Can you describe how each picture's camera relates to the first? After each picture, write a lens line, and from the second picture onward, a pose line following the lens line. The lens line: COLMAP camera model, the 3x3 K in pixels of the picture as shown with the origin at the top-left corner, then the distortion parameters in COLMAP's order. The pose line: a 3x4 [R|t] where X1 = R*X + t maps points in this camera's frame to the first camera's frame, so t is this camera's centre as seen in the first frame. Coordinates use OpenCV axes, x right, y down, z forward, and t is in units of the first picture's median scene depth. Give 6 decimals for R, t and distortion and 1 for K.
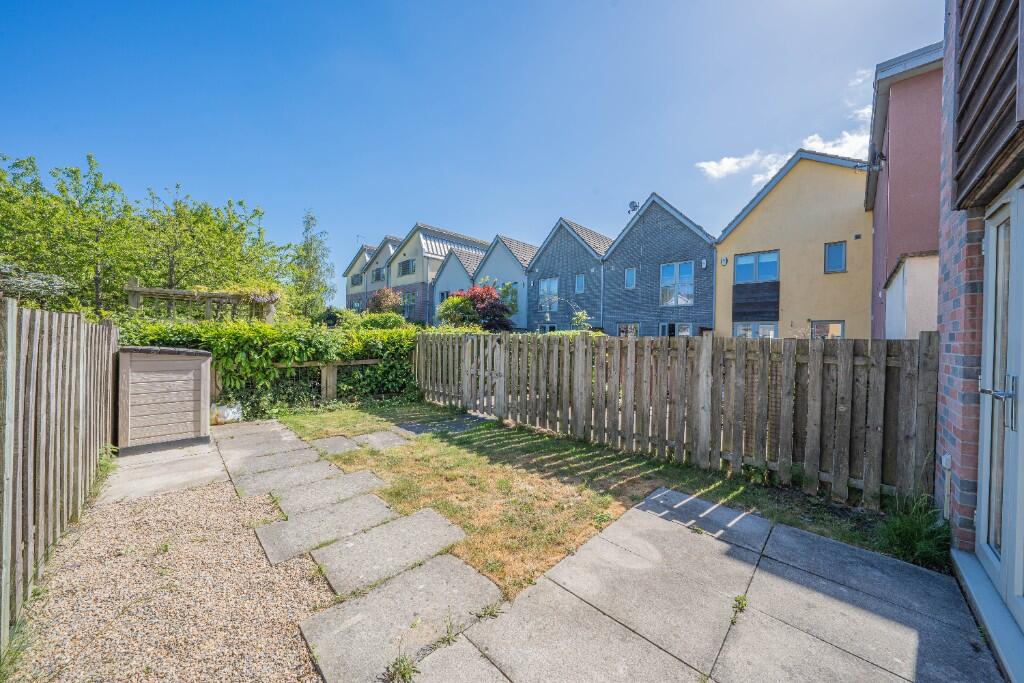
lens RADIAL K [[350.3, 0, 512.7], [0, 350.3, 337.2], [0, 0, 1]] dist [-0.027495, 0.005159]
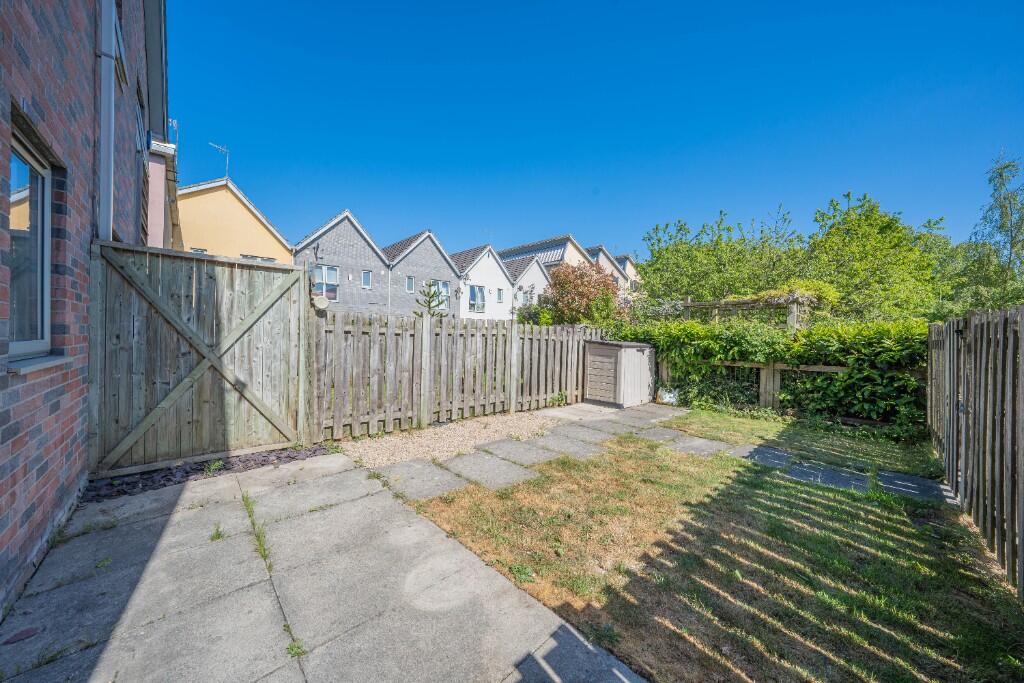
lens RADIAL K [[350.3, 0, 512.7], [0, 350.3, 337.2], [0, 0, 1]] dist [-0.027495, 0.005159]
pose [[-0.039182, -0.018229, -0.999066, 0.588336], [-0.015726, 0.999721, -0.017624, 0.046030], [0.999108, 0.015021, -0.039458, 0.625210]]
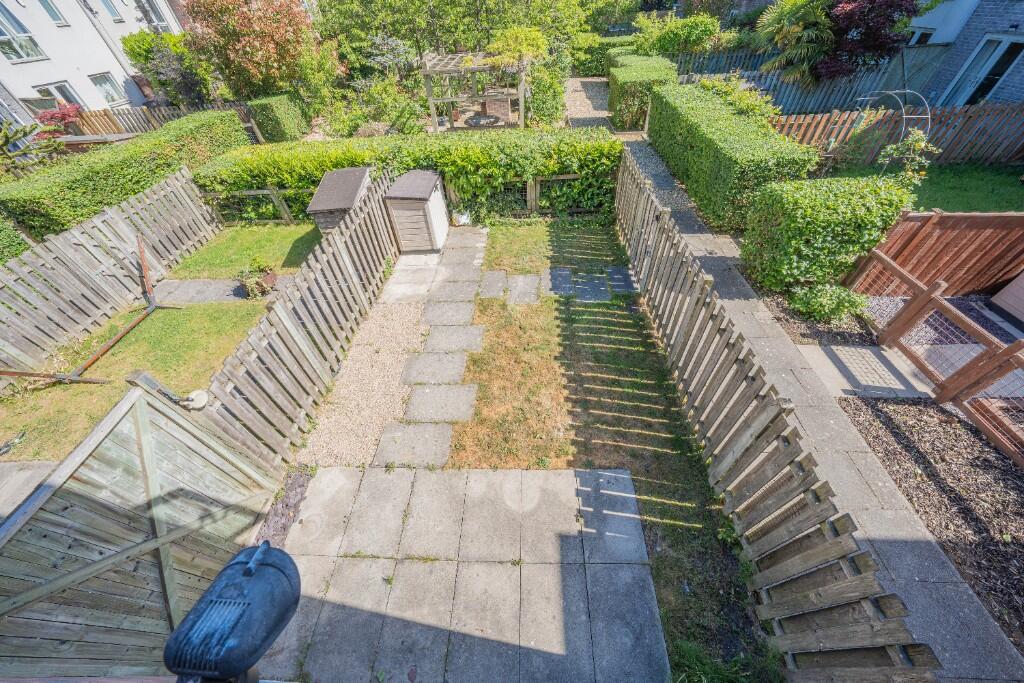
lens RADIAL K [[350.3, 0, 512.7], [0, 350.3, 337.2], [0, 0, 1]] dist [-0.027495, 0.005159]
pose [[0.676402, 0.482661, -0.556345, 0.458301], [0.065504, 0.712942, 0.698157, -0.545471], [0.733614, -0.508677, 0.450619, 0.322947]]
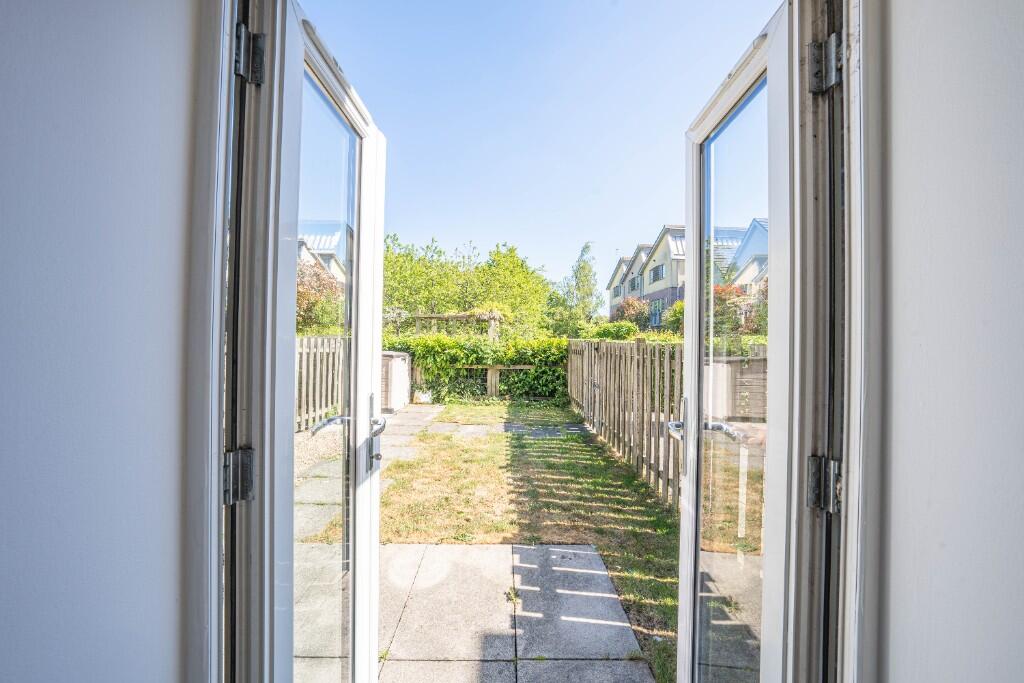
lens RADIAL K [[350.3, 0, 512.7], [0, 350.3, 337.2], [0, 0, 1]] dist [-0.027495, 0.005159]
pose [[0.712237, -0.015938, -0.701758, 0.639611], [-0.000546, 0.999729, -0.023259, -0.001257], [0.701939, 0.016949, 0.712036, 0.257456]]
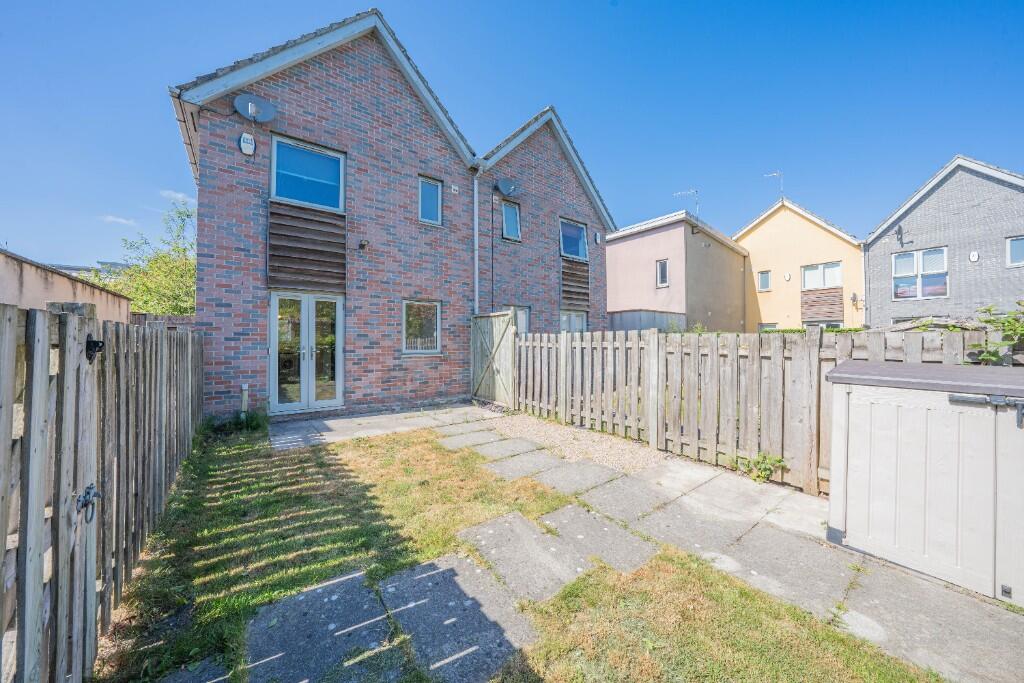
lens RADIAL K [[350.3, 0, 512.7], [0, 350.3, 337.2], [0, 0, 1]] dist [-0.027495, 0.005159]
pose [[-0.991382, -0.016770, 0.129925, -0.466473], [-0.018629, 0.999741, -0.013100, 0.003427], [-0.129672, -0.015407, -0.991437, 1.659976]]
